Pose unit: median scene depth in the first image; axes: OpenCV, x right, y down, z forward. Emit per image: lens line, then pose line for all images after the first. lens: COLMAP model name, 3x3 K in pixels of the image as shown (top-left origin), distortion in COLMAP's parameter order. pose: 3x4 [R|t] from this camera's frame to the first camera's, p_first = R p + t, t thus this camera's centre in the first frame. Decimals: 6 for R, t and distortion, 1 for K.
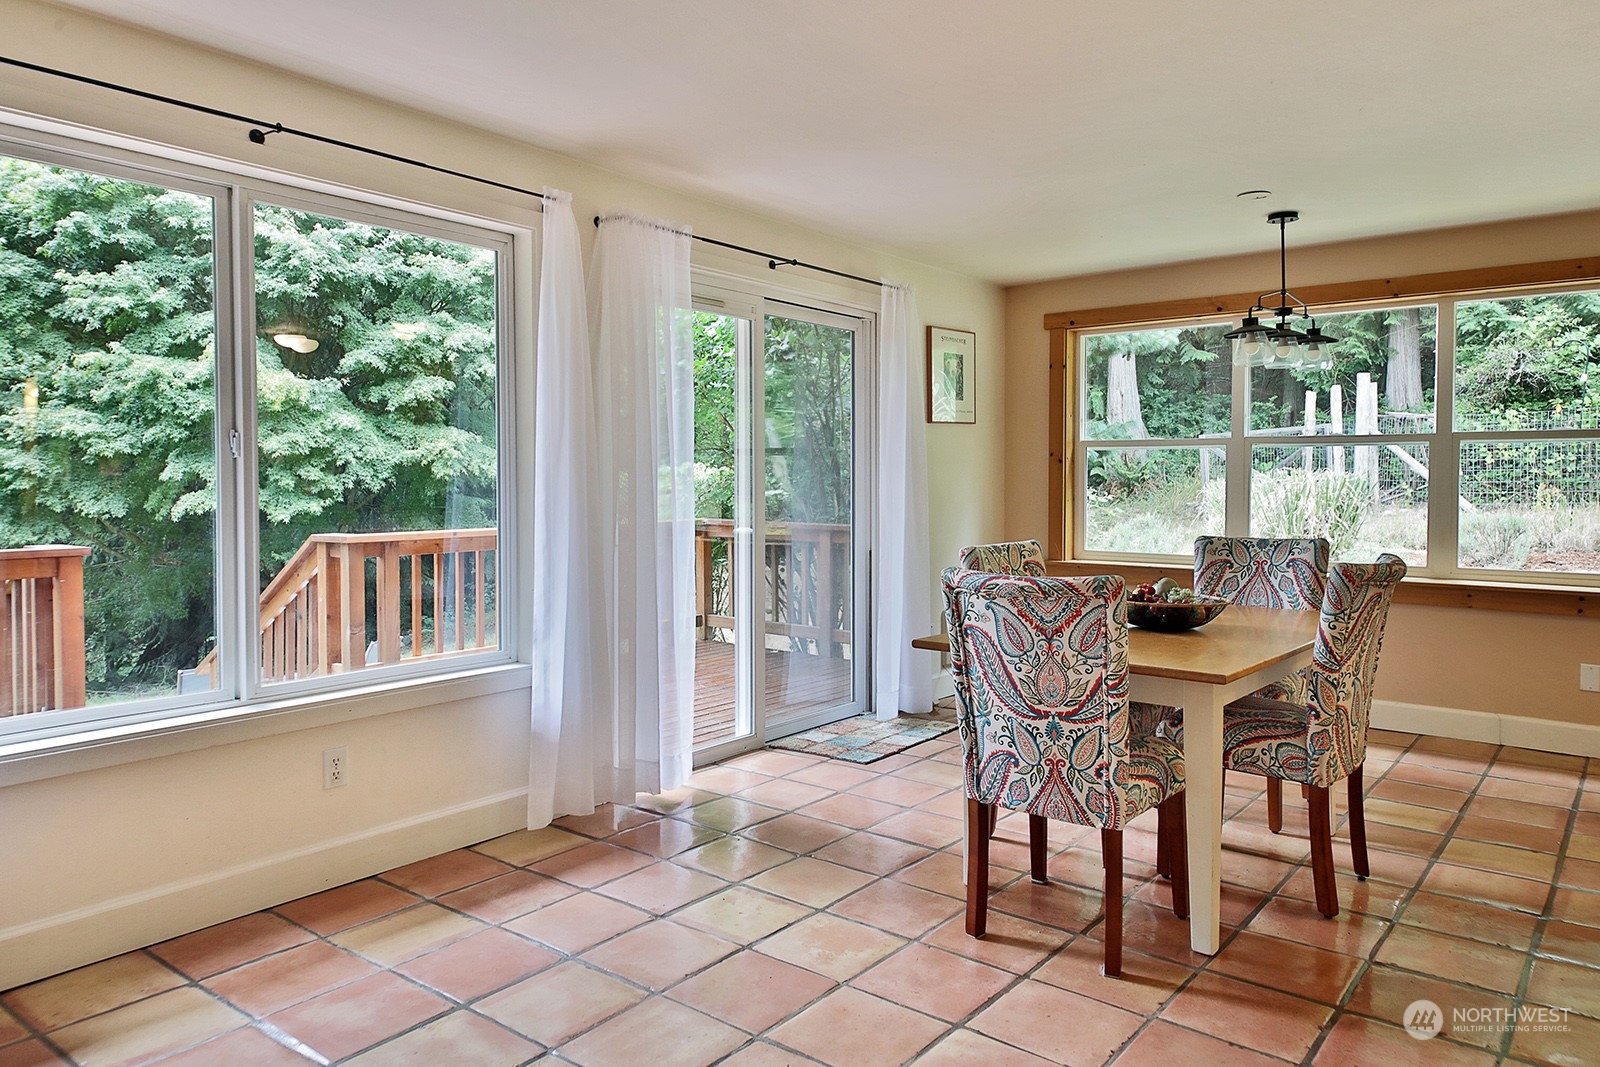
lens RADIAL K [[1079.1, 0, 849.6], [0, 1079.1, 486.9], [0, 0, 1]] dist [0.047965, -0.007893]
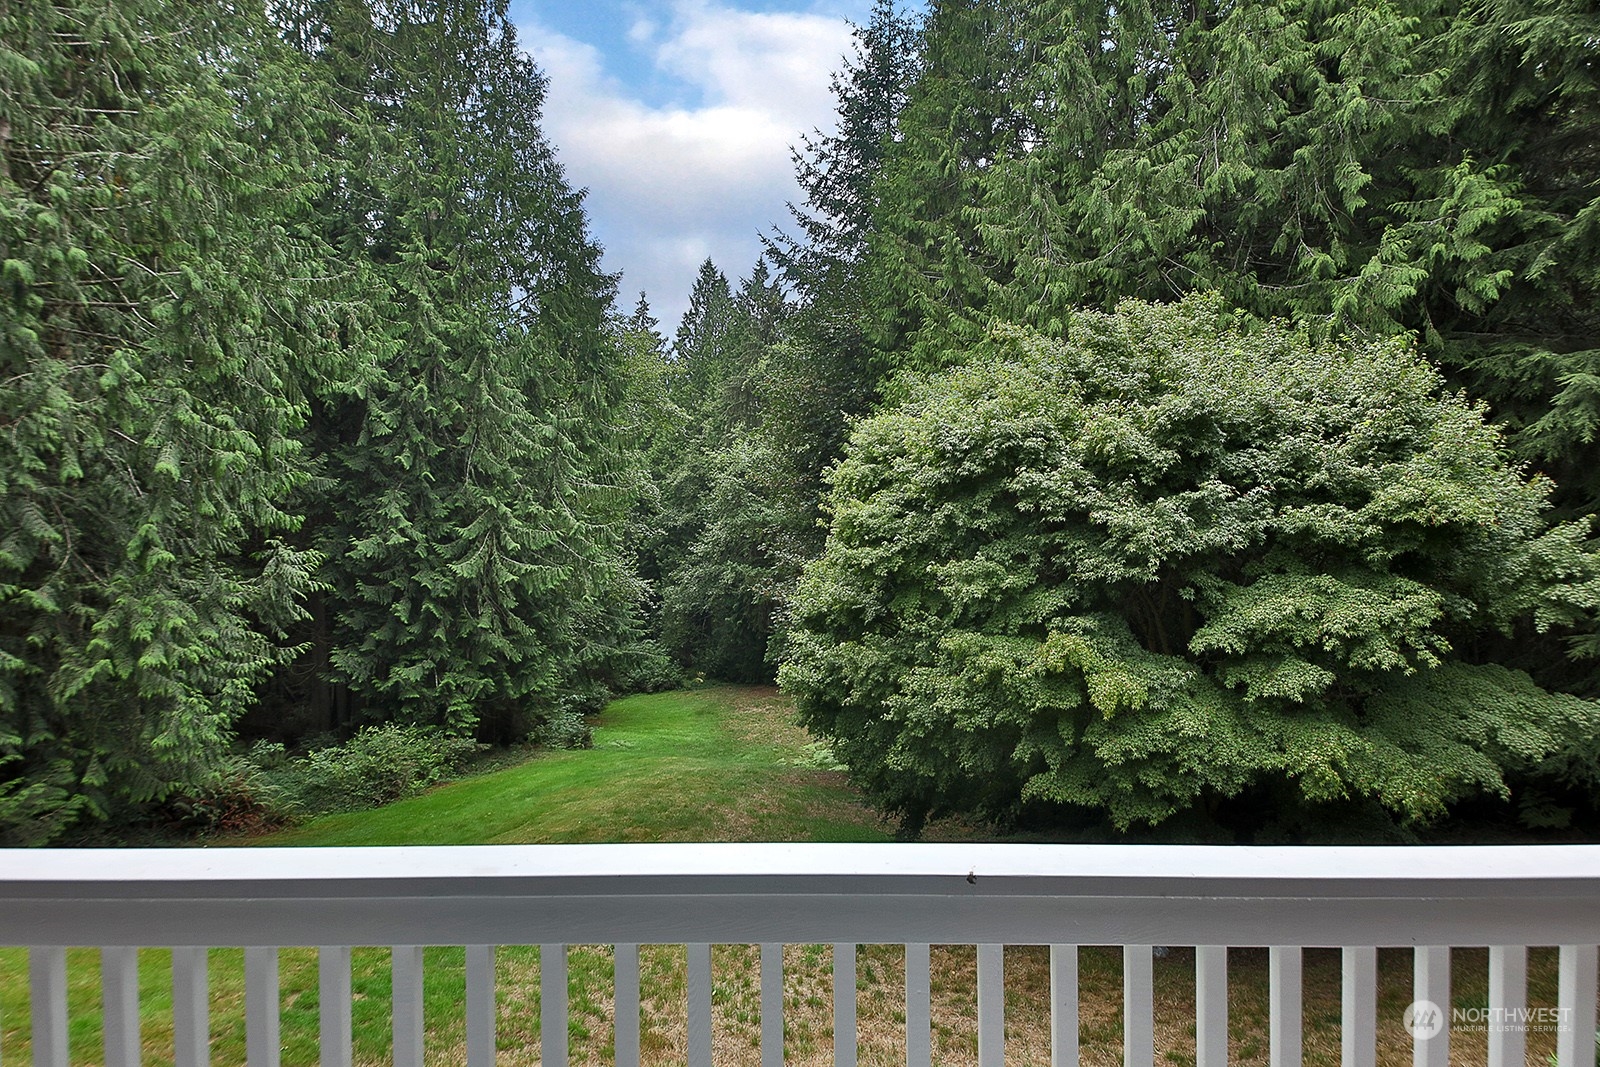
lens RADIAL K [[914.2, 0, 843.8], [0, 914.2, 506.4], [0, 0, 1]] dist [0.055103, -0.004388]
pose [[0.616510, 0.027176, -0.786878, -0.074931], [-0.017247, 0.999630, 0.021011, -0.246012], [0.787158, 0.000617, 0.616751, 0.365911]]
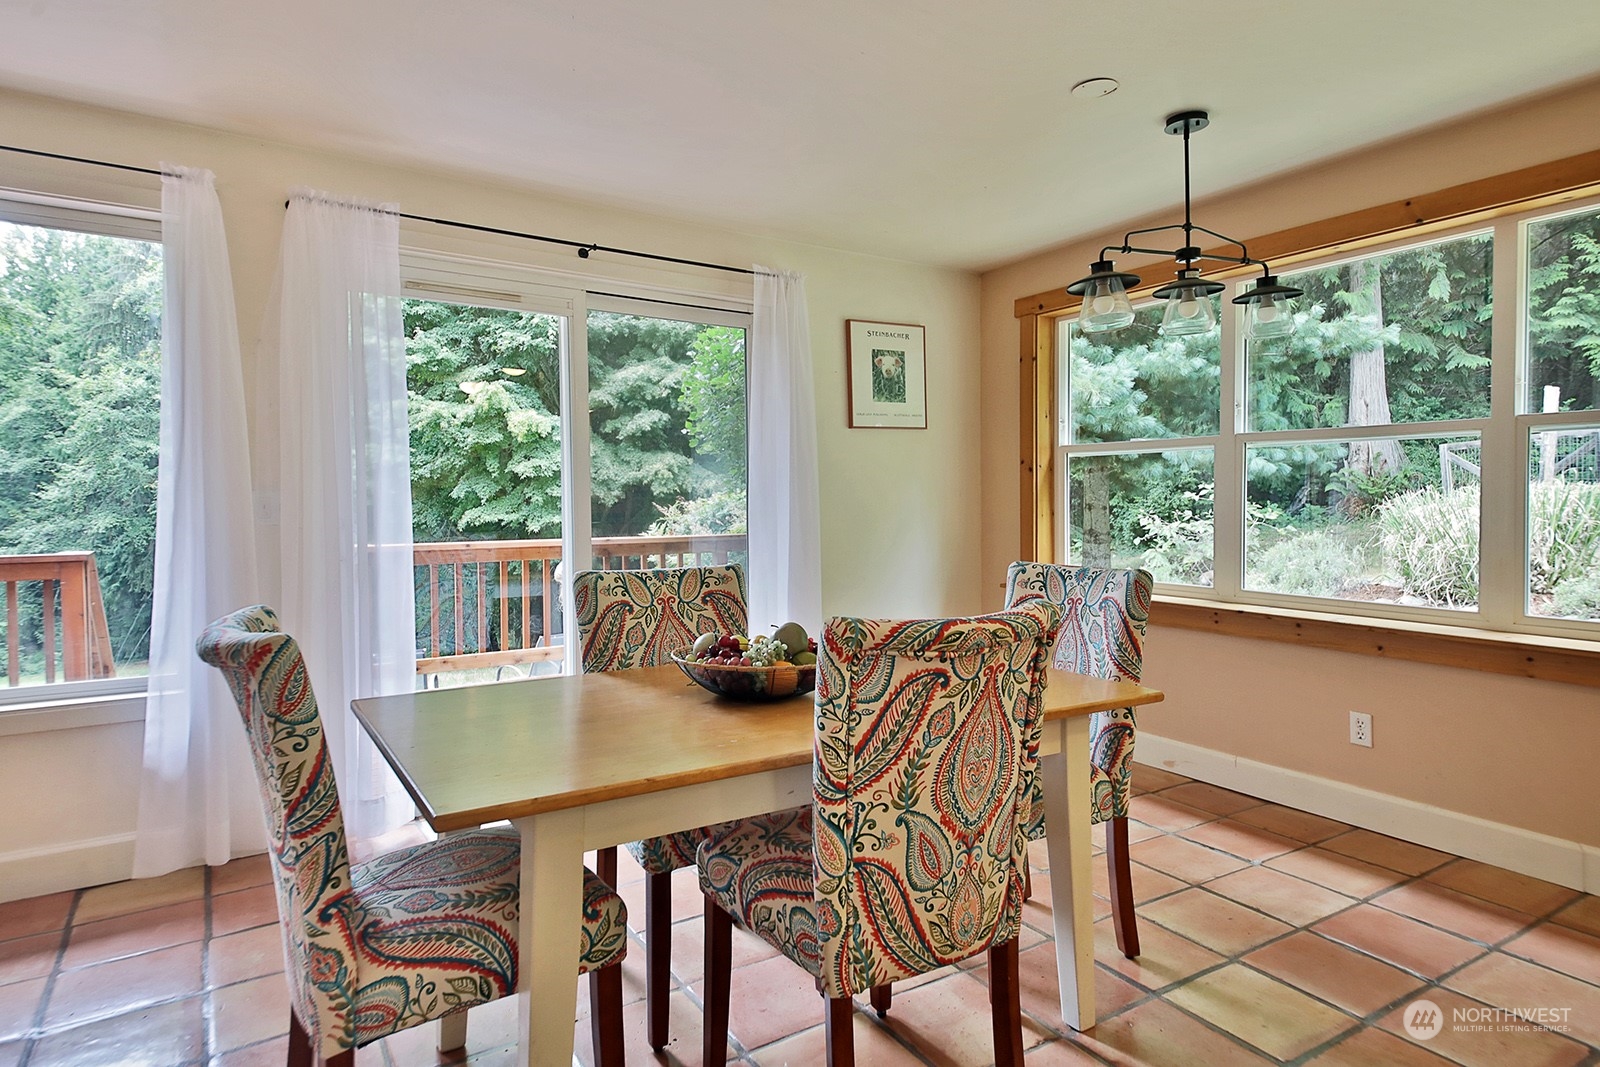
lens RADIAL K [[914.2, 0, 824.9], [0, 914.2, 510.7], [0, 0, 1]] dist [0.055103, -0.004388]
pose [[0.939124, 0.001963, -0.343572, 0.152936], [0.000170, 0.999981, 0.006175, 0.002444], [0.343577, -0.005858, 0.939106, 0.134515]]
